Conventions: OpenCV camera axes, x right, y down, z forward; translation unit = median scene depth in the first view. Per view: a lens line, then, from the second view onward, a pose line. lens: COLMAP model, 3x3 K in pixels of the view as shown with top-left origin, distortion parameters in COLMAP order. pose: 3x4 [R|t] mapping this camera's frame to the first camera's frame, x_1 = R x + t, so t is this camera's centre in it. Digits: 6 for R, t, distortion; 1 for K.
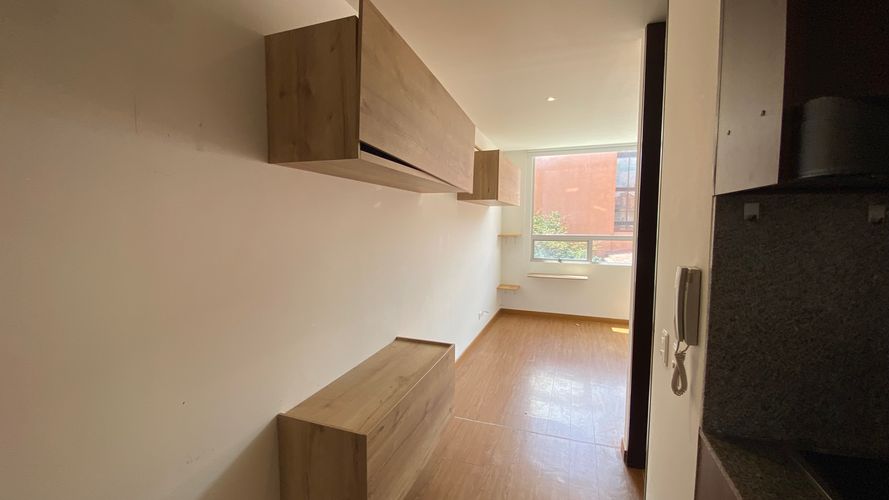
lens RADIAL K [[360.6, 0, 441.9], [0, 360.6, 252.8], [0, 0, 1]] dist [0.015916, -0.017245]
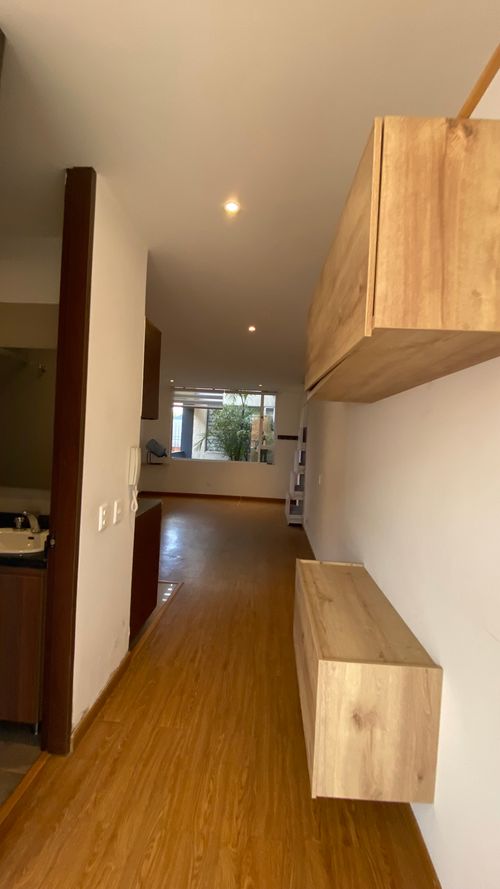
lens RADIAL K [[360.6, 0, 254.3], [0, 360.6, 442.9], [0, 0, 1]] dist [0.015916, -0.017245]
pose [[-0.952564, -0.045857, -0.300864, 0.140029], [-0.077111, 0.992691, 0.092836, -0.051867], [0.294408, 0.111632, -0.949138, 0.654761]]
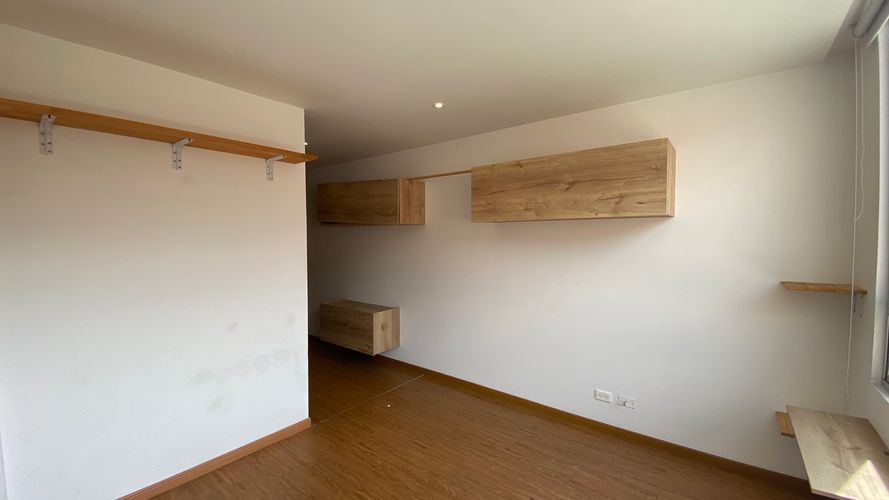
lens RADIAL K [[360.6, 0, 446.7], [0, 360.6, 252.1], [0, 0, 1]] dist [0.015916, -0.017245]
pose [[-0.301354, 0.045227, -0.952439, 0.685759], [-0.082377, 0.993905, 0.073260, -0.092541], [0.949947, 0.100536, -0.295792, 0.819145]]
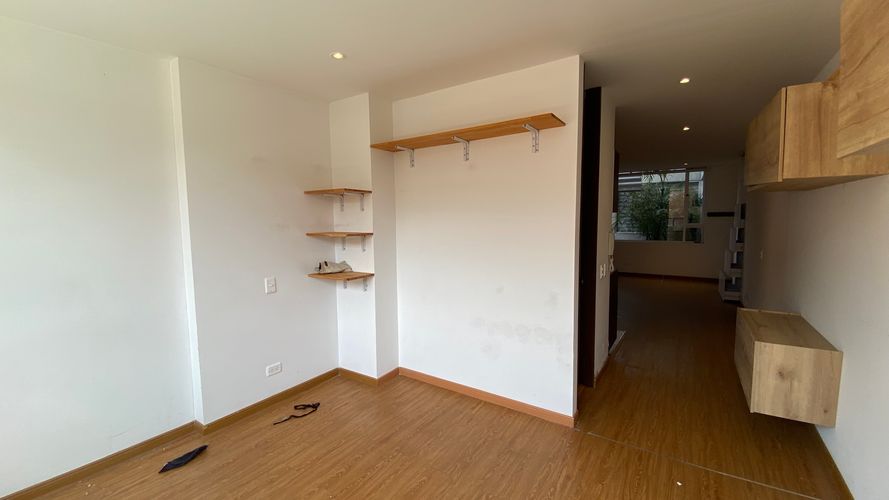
lens RADIAL K [[360.6, 0, 445.0], [0, 360.6, 251.3], [0, 0, 1]] dist [0.015916, -0.017245]
pose [[-0.971033, -0.007653, 0.238821, 0.283625], [0.035172, 0.984021, 0.174542, -0.092345], [-0.236341, 0.177886, -0.955248, 0.945682]]
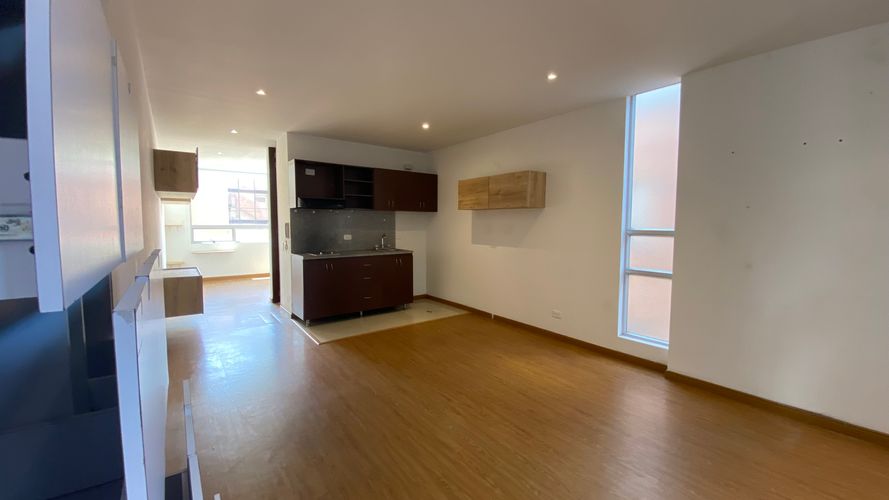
lens RADIAL K [[360.6, 0, 441.6], [0, 360.6, 251.4], [0, 0, 1]] dist [0.015916, -0.017245]
pose [[0.547263, -0.063259, 0.834567, -0.459792], [0.066245, 0.997285, 0.032153, 0.083010], [-0.834335, 0.037689, 0.549968, -0.693234]]
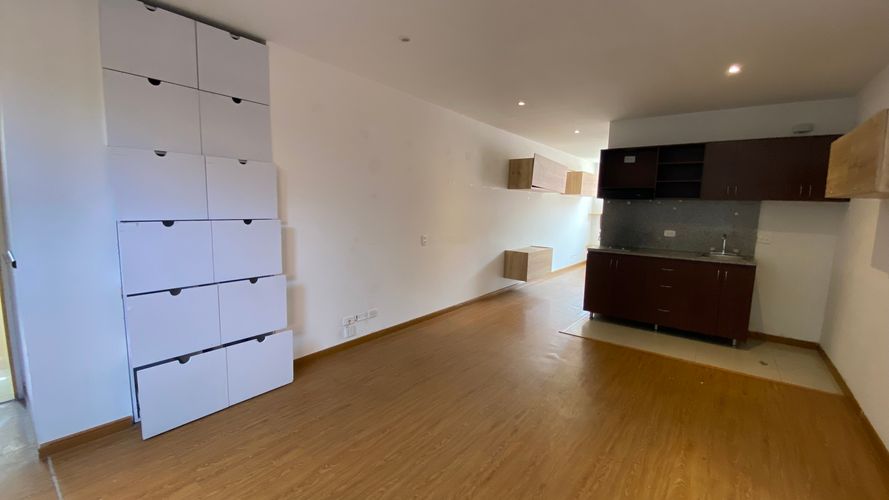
lens RADIAL K [[360.6, 0, 440.6], [0, 360.6, 251.4], [0, 0, 1]] dist [0.015916, -0.017245]
pose [[0.950208, 0.061081, -0.305571, 0.028817], [-0.049520, 0.997738, 0.045451, 0.087978], [0.307656, -0.028056, 0.951084, -0.880284]]
